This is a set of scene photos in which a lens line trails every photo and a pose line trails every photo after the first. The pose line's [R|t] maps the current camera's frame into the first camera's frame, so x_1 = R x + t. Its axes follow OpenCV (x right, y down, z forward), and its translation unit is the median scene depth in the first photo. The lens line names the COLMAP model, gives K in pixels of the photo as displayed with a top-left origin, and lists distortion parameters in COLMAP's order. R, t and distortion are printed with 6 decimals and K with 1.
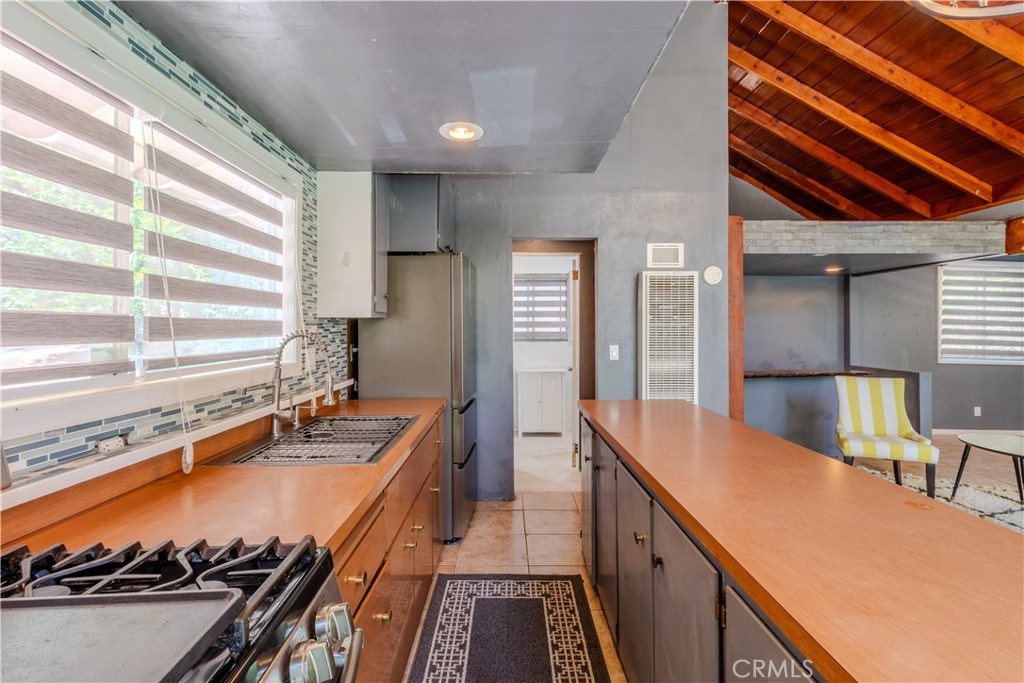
lens RADIAL K [[468.9, 0, 509.9], [0, 468.9, 325.1], [0, 0, 1]] dist [0.005496, -0.000010]
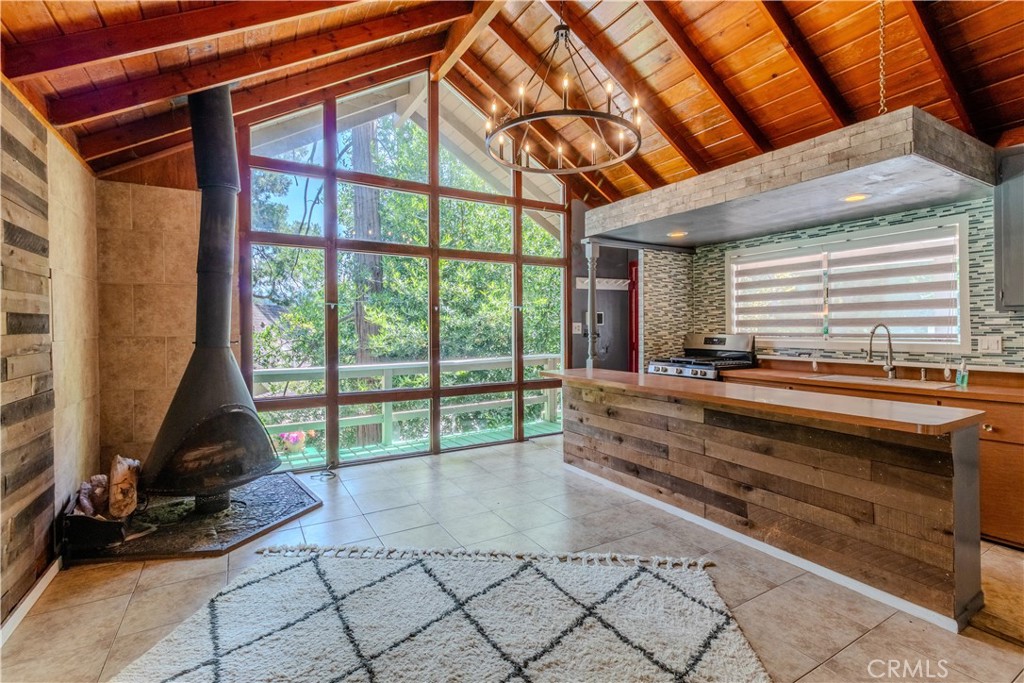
lens RADIAL K [[468.9, 0, 519.0], [0, 468.9, 325.4], [0, 0, 1]] dist [0.005496, -0.000010]
pose [[-0.857690, 0.005703, -0.514136, 0.858172], [0.012691, 0.999869, -0.010080, 0.010670], [0.514011, -0.015171, -0.857649, 0.902529]]
